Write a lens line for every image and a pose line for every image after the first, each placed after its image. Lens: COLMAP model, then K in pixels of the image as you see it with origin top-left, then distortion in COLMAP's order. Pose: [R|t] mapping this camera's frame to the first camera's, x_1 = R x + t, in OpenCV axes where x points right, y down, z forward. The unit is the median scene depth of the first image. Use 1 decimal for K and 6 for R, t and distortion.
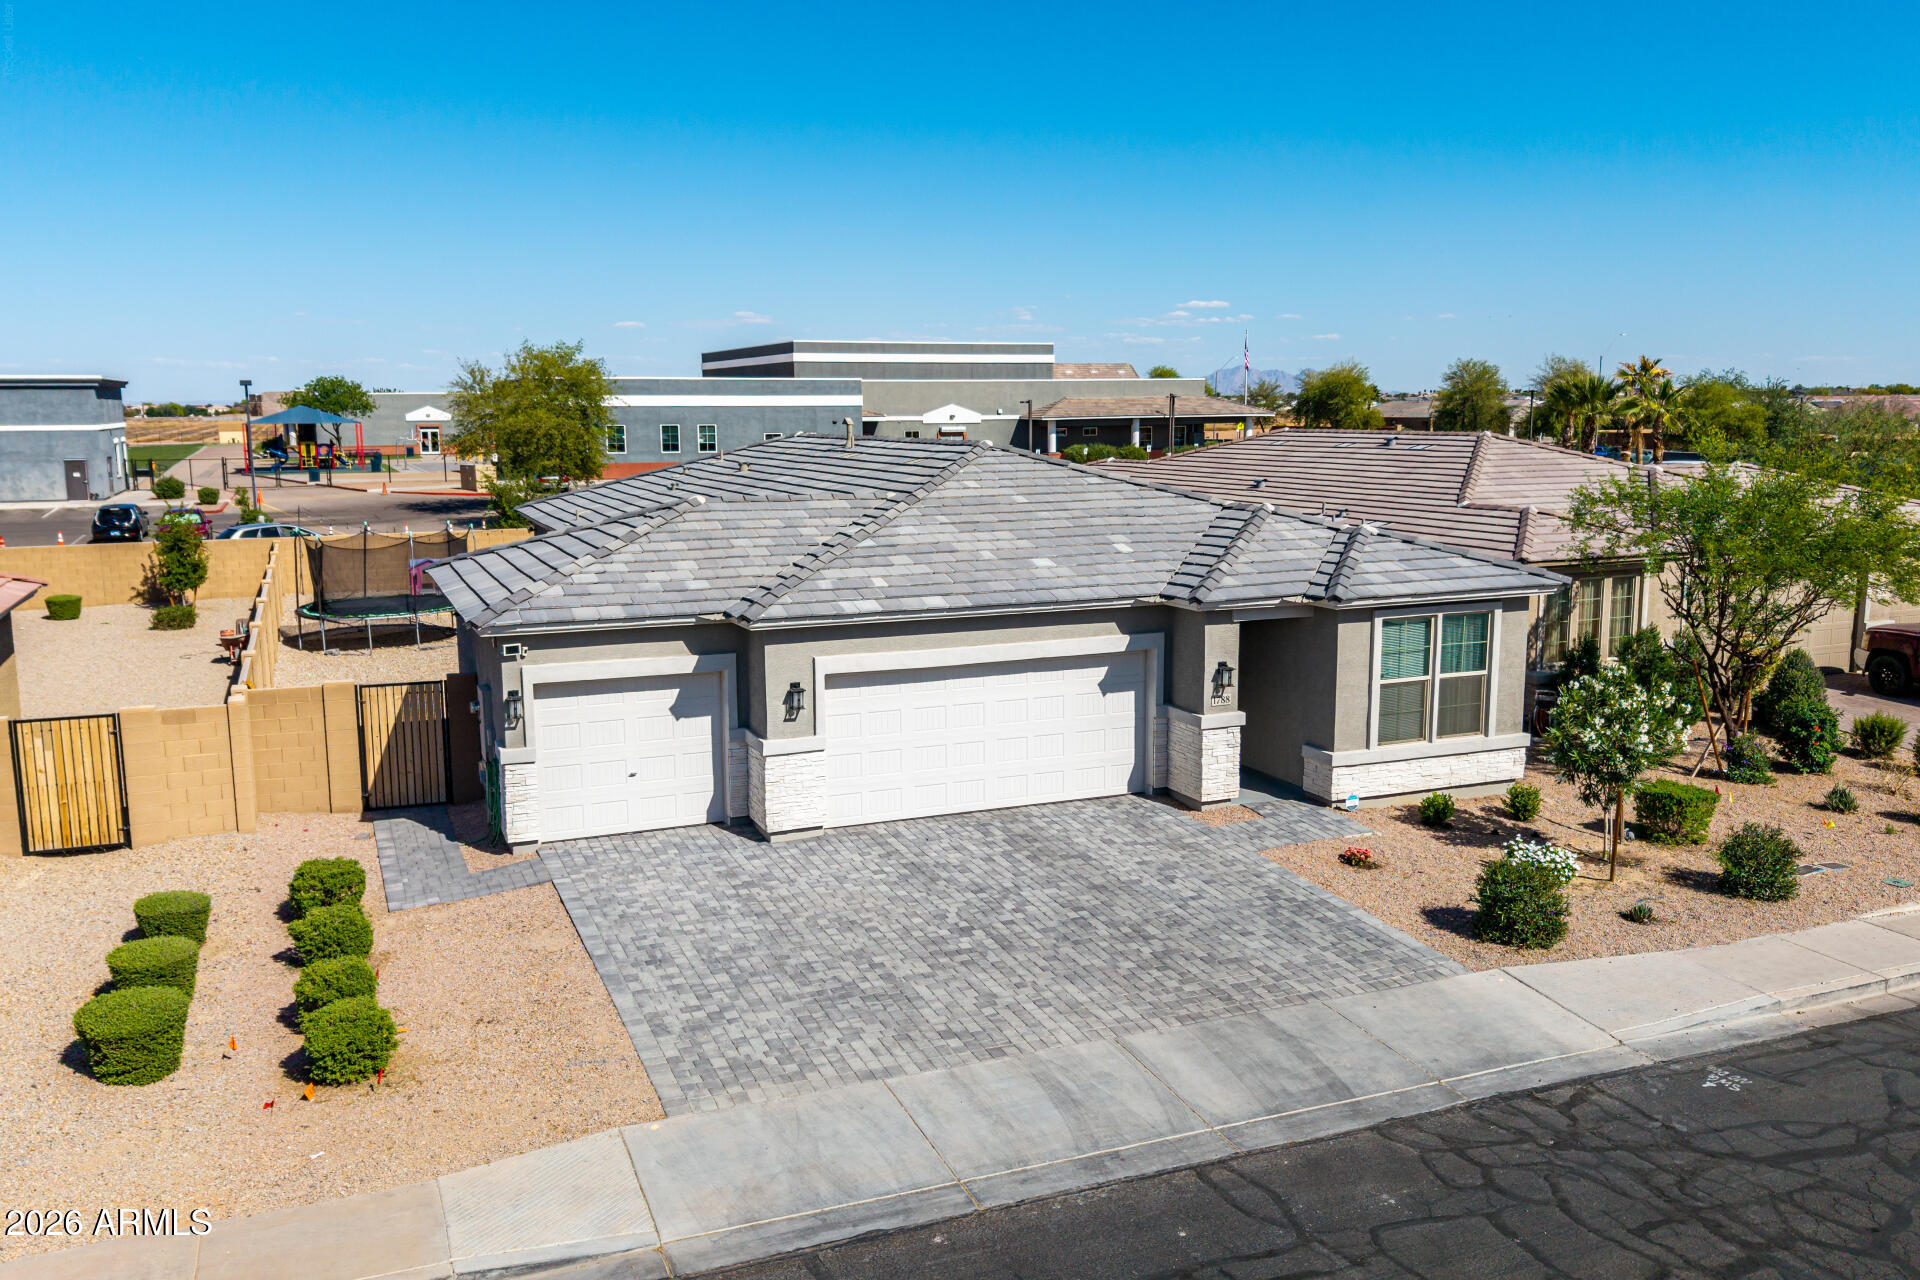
lens RADIAL K [[1523.9, 0, 953.4], [0, 1523.9, 613.9], [0, 0, 1]] dist [0.099979, -0.171266]
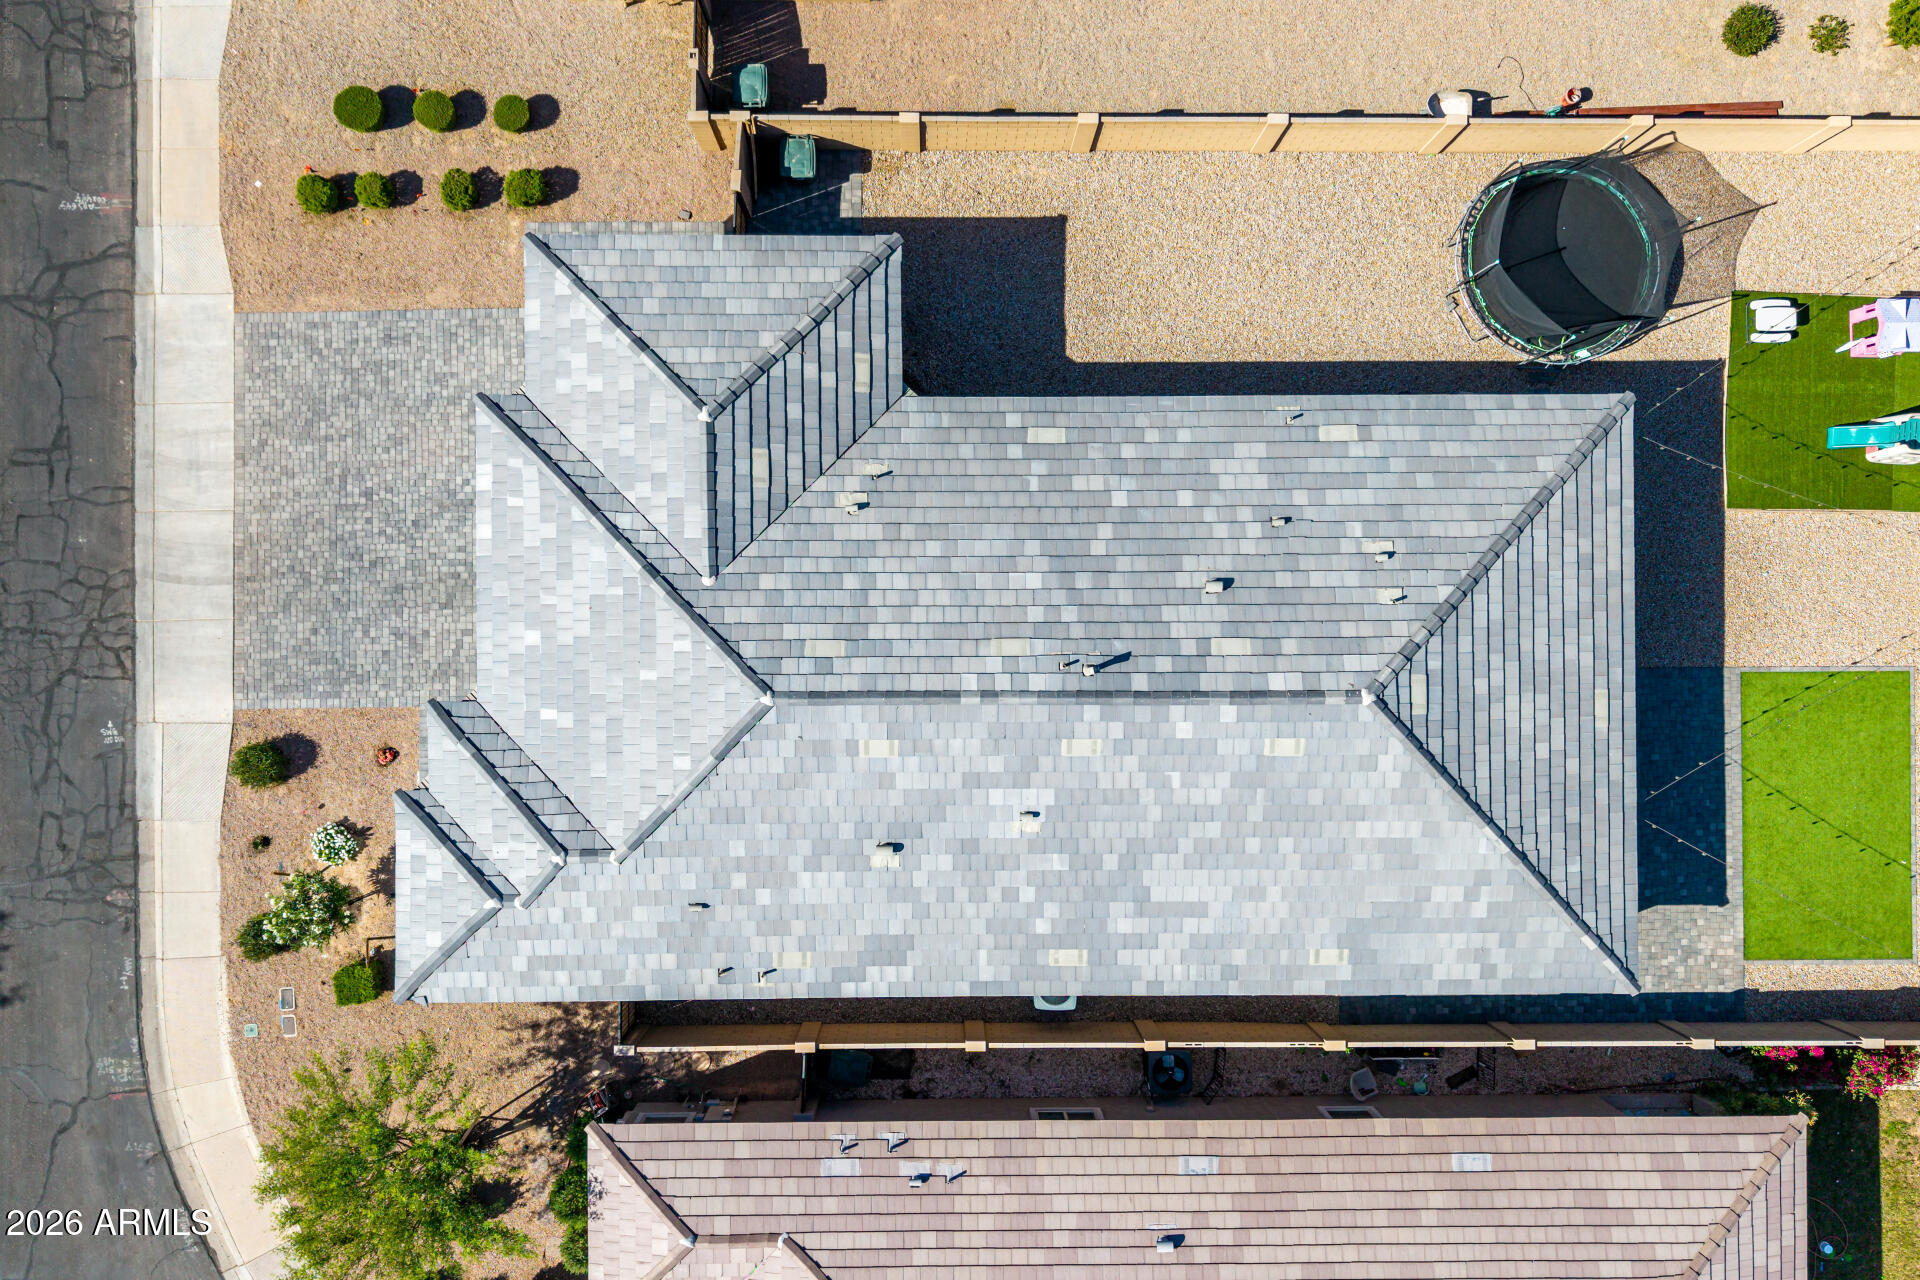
lens RADIAL K [[1509.8, 0, 953.1], [0, 1509.8, 646.8], [0, 0, 1]] dist [0.083093, -0.160308]
pose [[-0.379531, 0.925145, -0.007893, -0.067525], [-0.139466, -0.048776, 0.989025, -1.512933], [0.914607, 0.376466, 0.147538, 1.231170]]
